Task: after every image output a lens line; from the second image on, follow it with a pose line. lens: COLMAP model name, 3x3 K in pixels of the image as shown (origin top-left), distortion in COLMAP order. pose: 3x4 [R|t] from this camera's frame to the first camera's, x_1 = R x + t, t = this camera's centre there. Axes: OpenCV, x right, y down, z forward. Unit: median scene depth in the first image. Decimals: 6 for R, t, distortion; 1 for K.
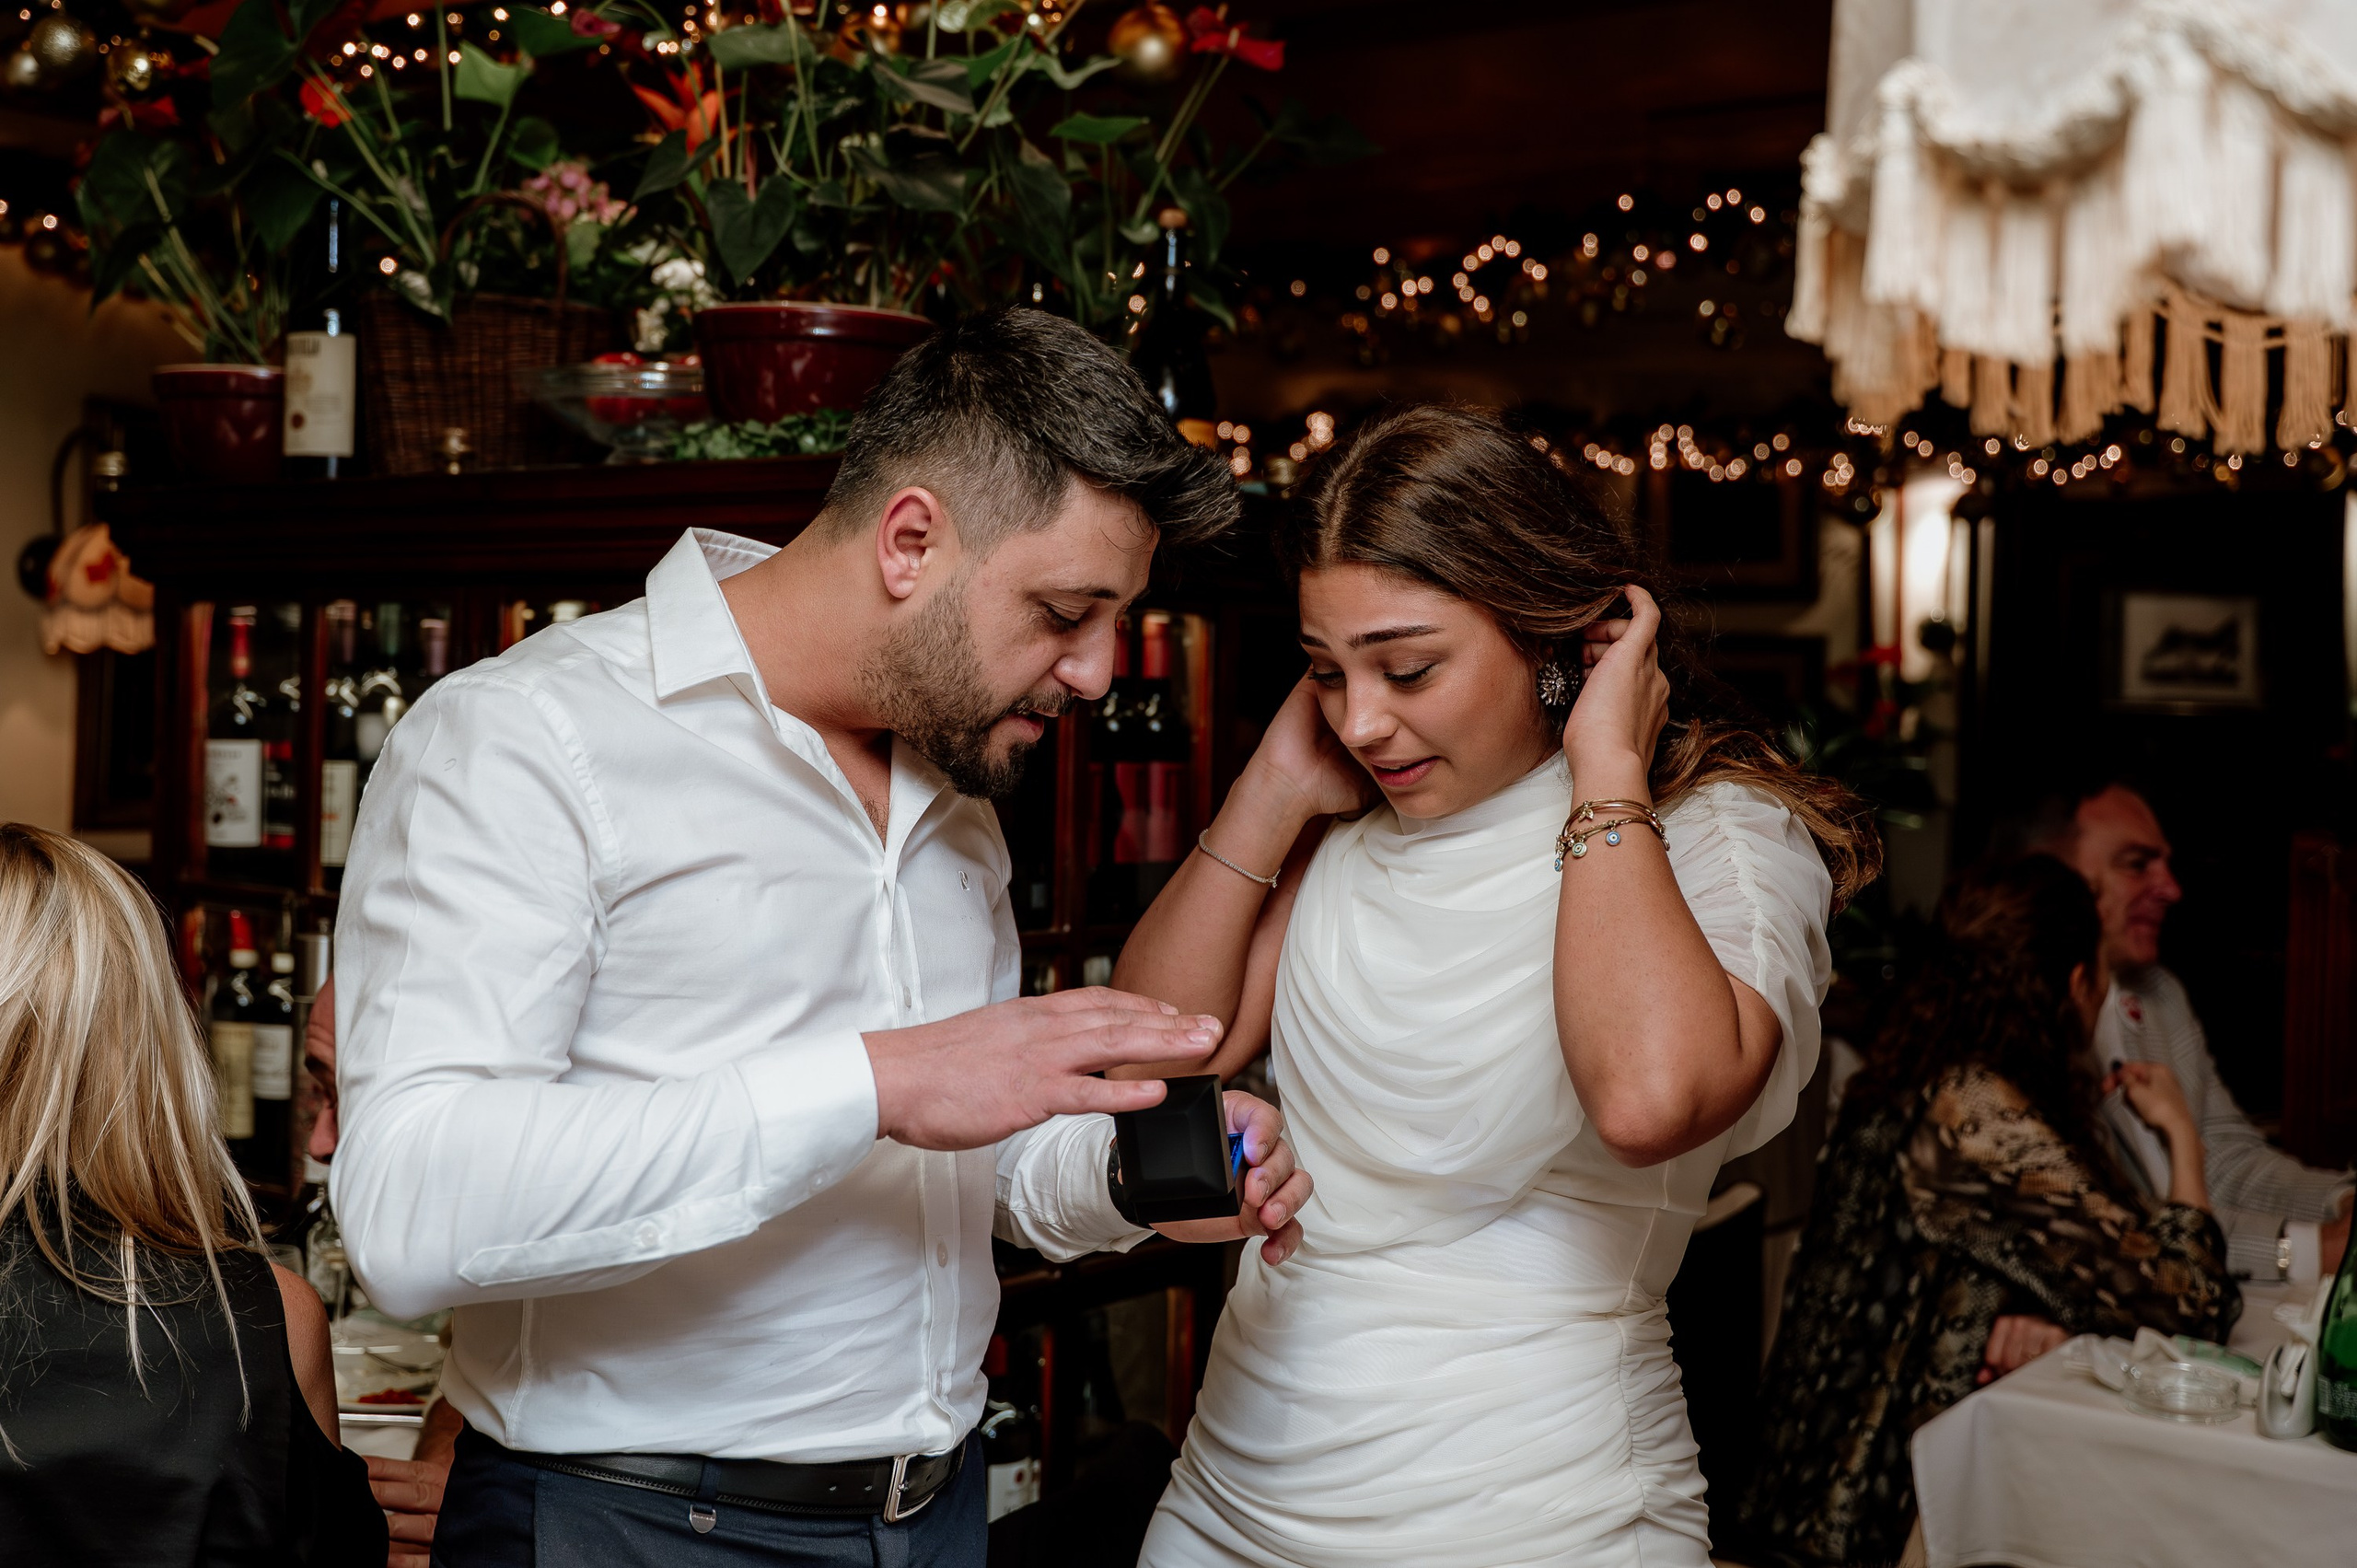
lens RADIAL K [[2472.8, 0, 1153.5], [0, 2472.8, 782.0], [0, 0, 1]] dist [0.000882, -0.029854]
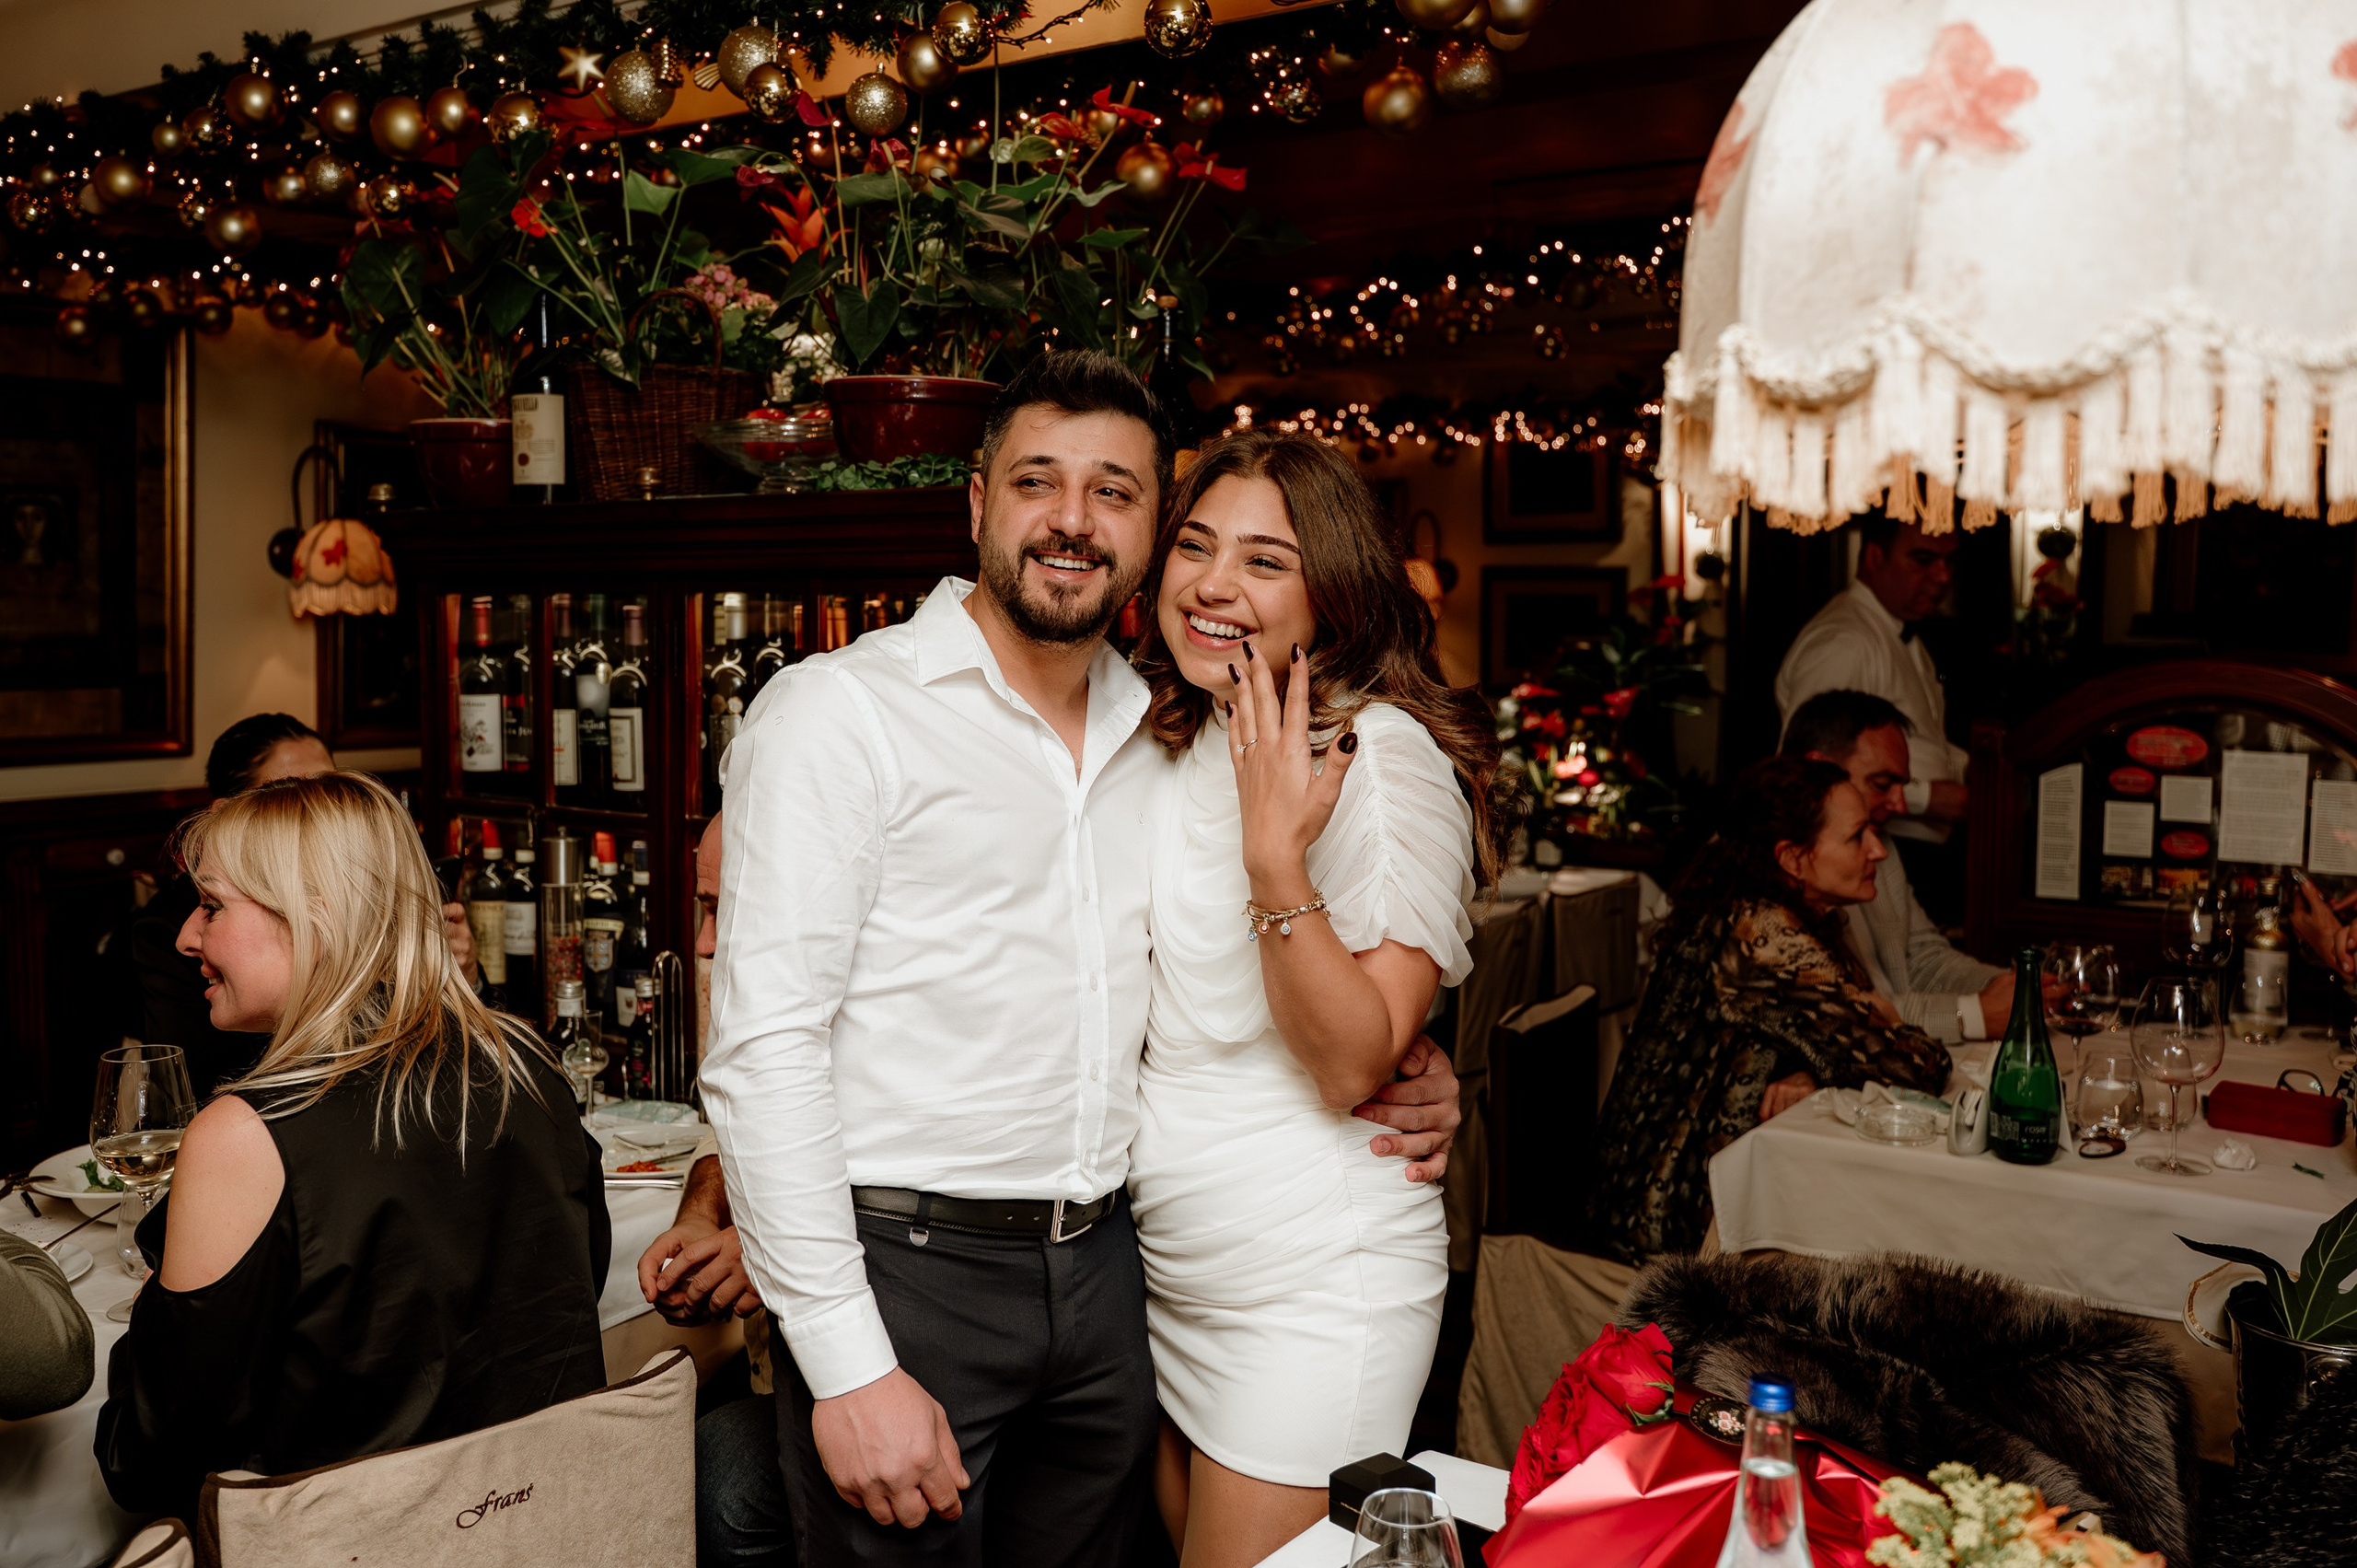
lens RADIAL K [[1897.6, 0, 1178.5], [0, 1897.6, 784.0], [0, 0, 1]] dist [-0.001885, -0.000312]
pose [[0.999072, -0.025049, 0.035041, -0.028774], [0.023052, 0.998149, 0.056281, -0.019054], [-0.036386, -0.055421, 0.997800, -0.062800]]
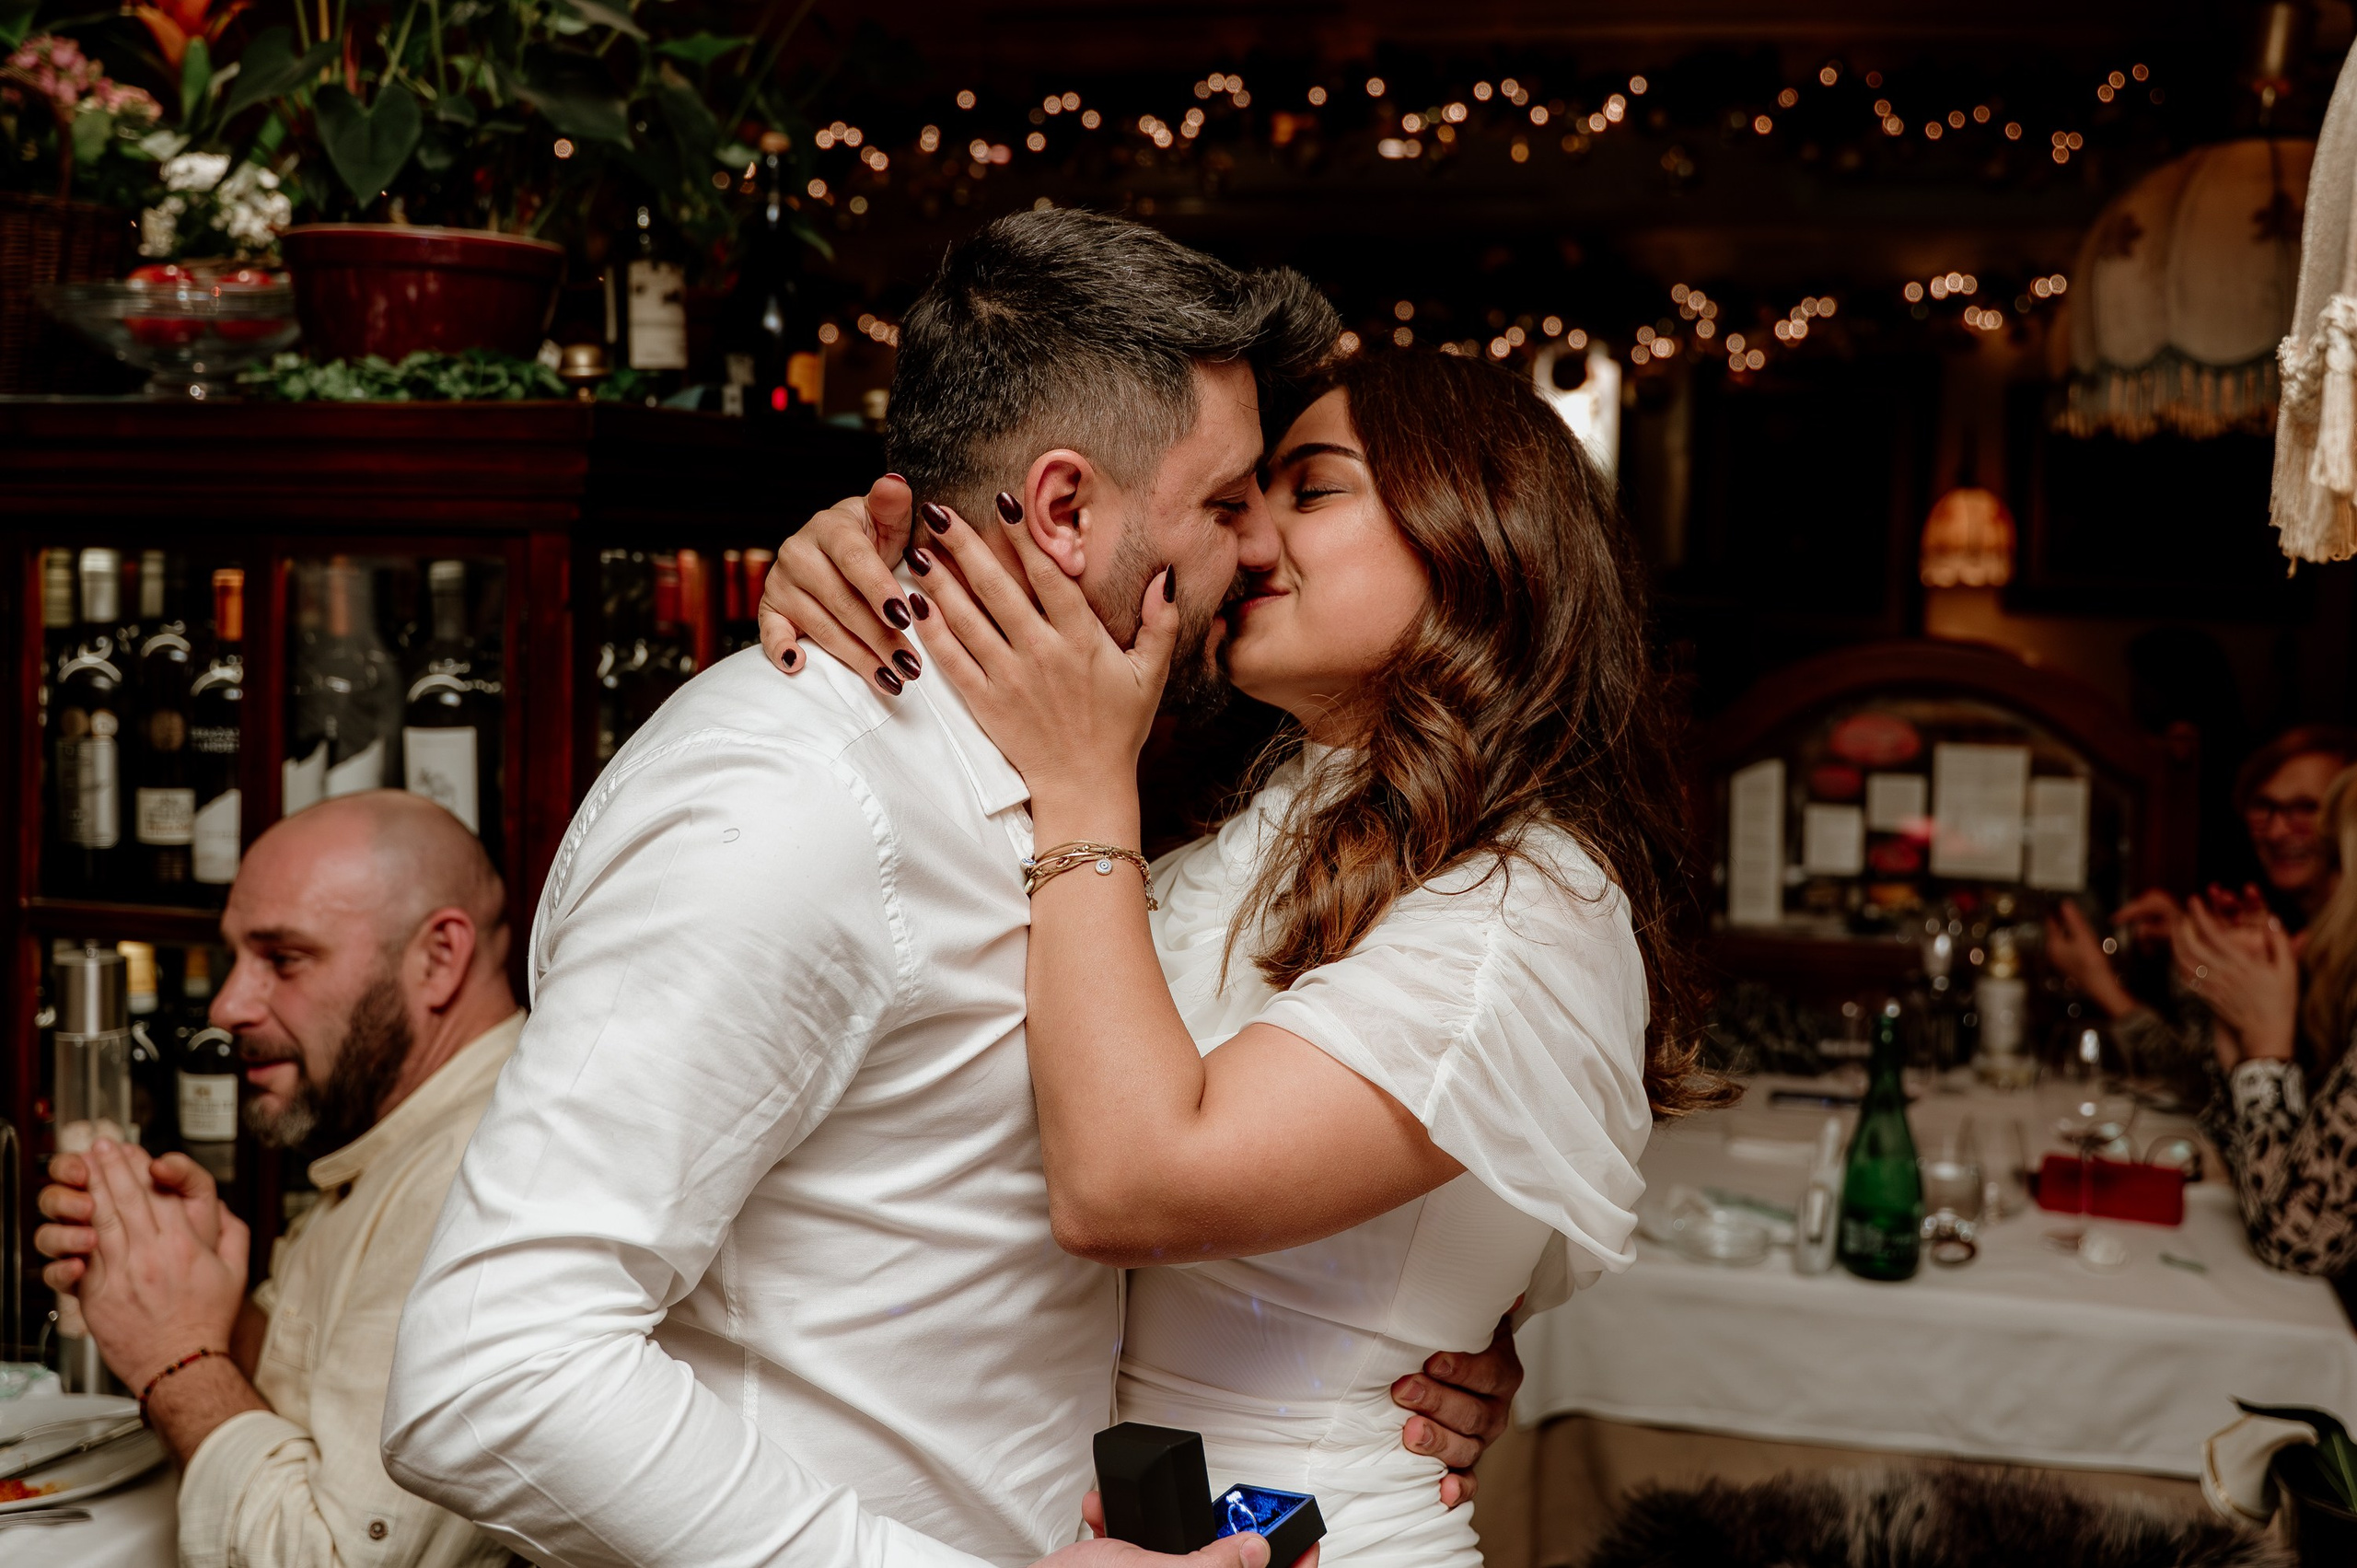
lens RADIAL K [[2345.7, 0, 1185.3], [0, 2345.7, 694.8], [0, 0, 1]] dist [0.003790, 0.005228]
pose [[0.937258, -0.030354, 0.347313, -0.160644], [0.018391, 0.999120, 0.037688, -0.042825], [-0.348152, -0.028936, 0.936992, 0.076641]]
